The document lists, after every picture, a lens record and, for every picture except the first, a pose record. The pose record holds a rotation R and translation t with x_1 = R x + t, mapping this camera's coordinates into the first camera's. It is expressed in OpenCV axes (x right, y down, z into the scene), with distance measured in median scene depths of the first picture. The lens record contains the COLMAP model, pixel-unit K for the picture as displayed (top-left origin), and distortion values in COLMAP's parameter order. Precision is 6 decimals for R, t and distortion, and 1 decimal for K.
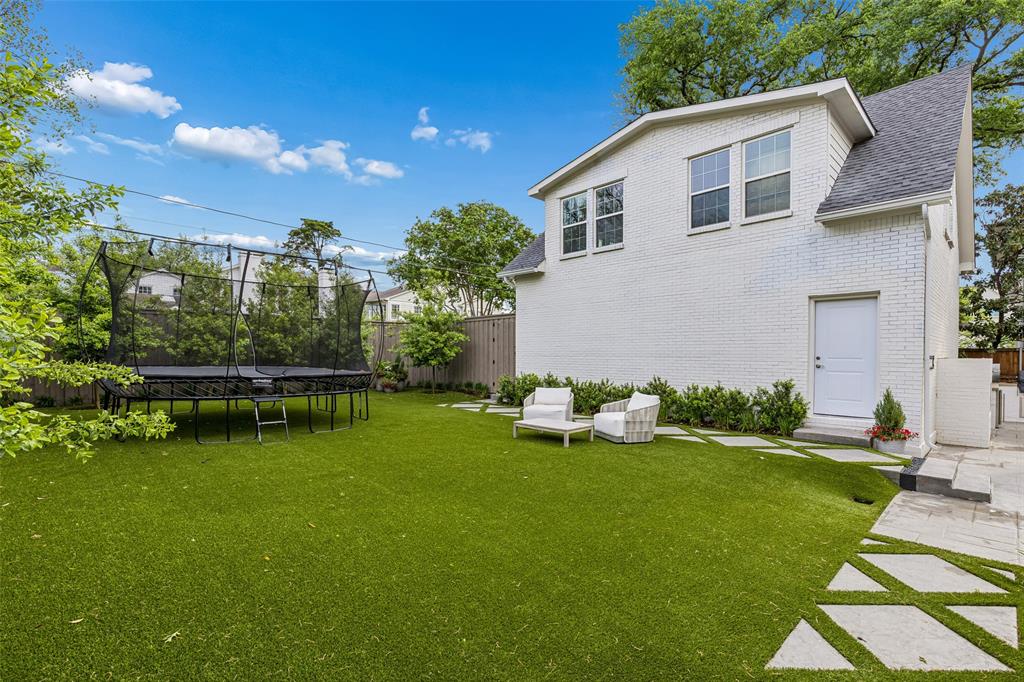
lens RADIAL K [[470.9, 0, 512.0], [0, 470.9, 341.0], [0, 0, 1]] dist [0.029196, 0.000108]
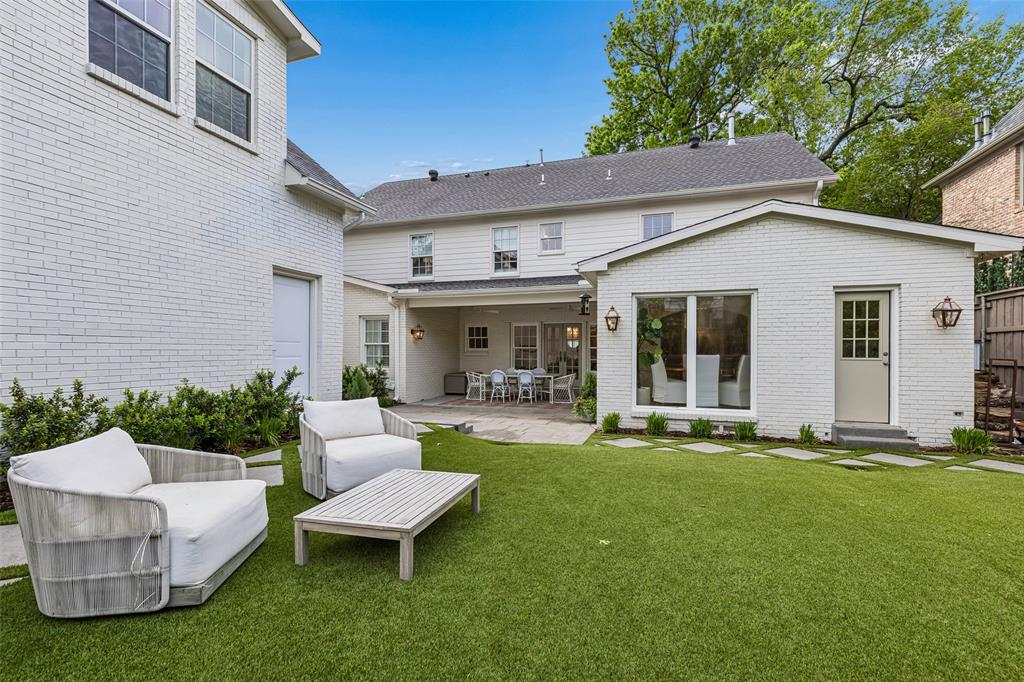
lens RADIAL K [[470.9, 0, 512.0], [0, 470.9, 341.0], [0, 0, 1]] dist [0.029196, 0.000108]
pose [[-0.480544, 0.006395, 0.876947, -0.292013], [-0.034376, 0.999068, -0.026122, 0.043313], [-0.876296, -0.042699, -0.479876, 1.038193]]
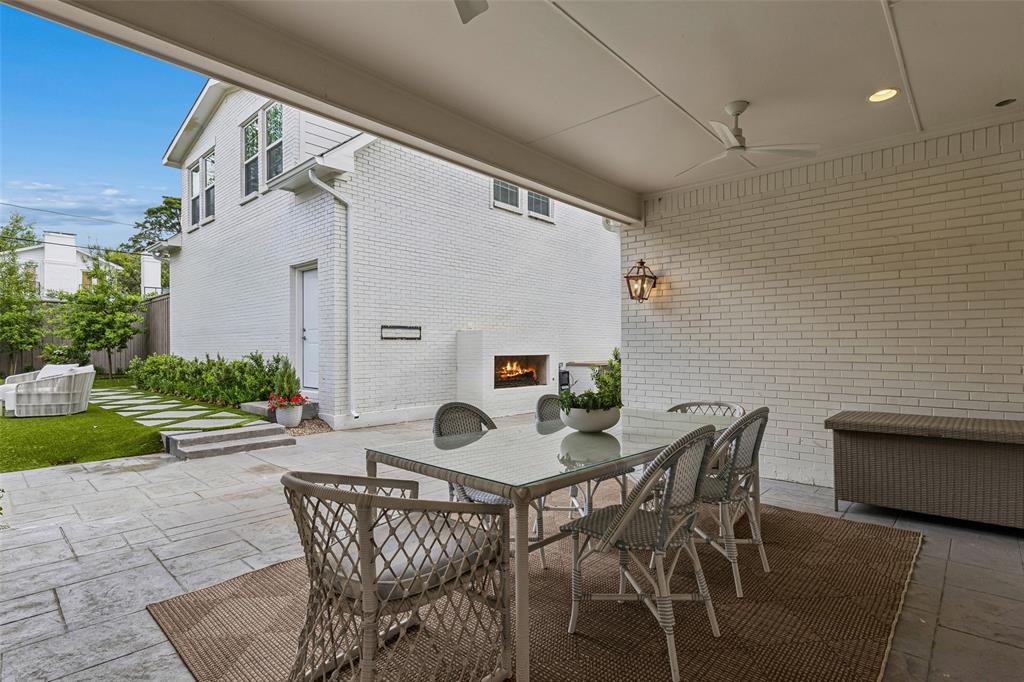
lens RADIAL K [[499.6, 0, 512.0], [0, 499.6, 341.0], [0, 0, 1]] dist [-0.000200, 0.000253]
pose [[0.998773, -0.005642, 0.049200, 1.103563], [0.004691, 0.999800, 0.019423, 0.044517], [-0.049300, -0.019168, 0.998600, -0.048698]]
